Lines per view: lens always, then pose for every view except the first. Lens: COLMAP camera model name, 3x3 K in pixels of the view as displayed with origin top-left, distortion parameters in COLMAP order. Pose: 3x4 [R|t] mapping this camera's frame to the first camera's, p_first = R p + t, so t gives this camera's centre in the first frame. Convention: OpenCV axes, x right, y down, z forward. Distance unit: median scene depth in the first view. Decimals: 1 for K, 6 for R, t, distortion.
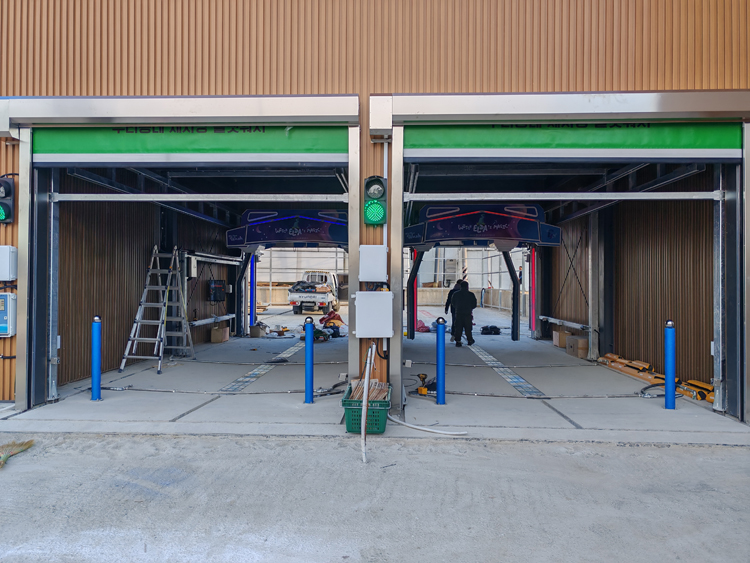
lens RADIAL K [[579.8, 0, 355.7], [0, 579.8, 267.4], [0, 0, 1]] dist [0.034385, 0.000259]
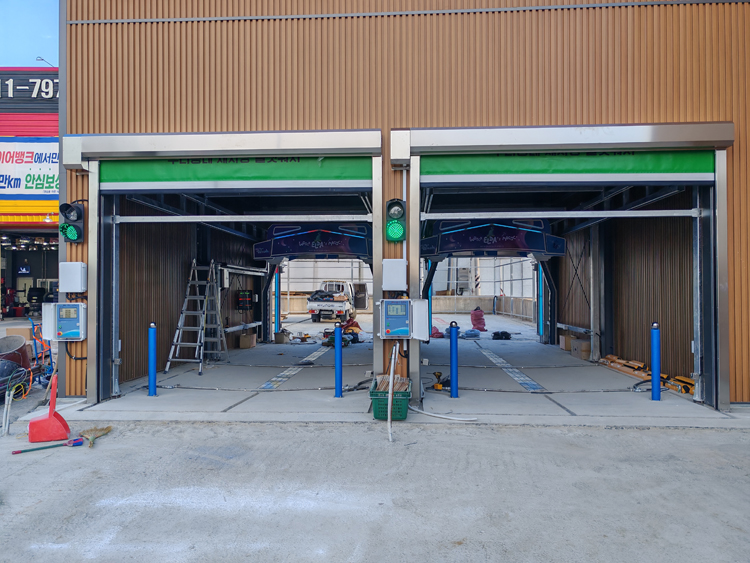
lens RADIAL K [[579.3, 0, 361.3], [0, 579.3, 275.6], [0, 0, 1]] dist [0.032663, -0.002360]
pose [[0.999887, -0.008150, -0.012621, -0.020312], [0.008140, 0.999966, -0.000897, -0.004560], [0.012628, 0.000794, 0.999920, -0.144981]]
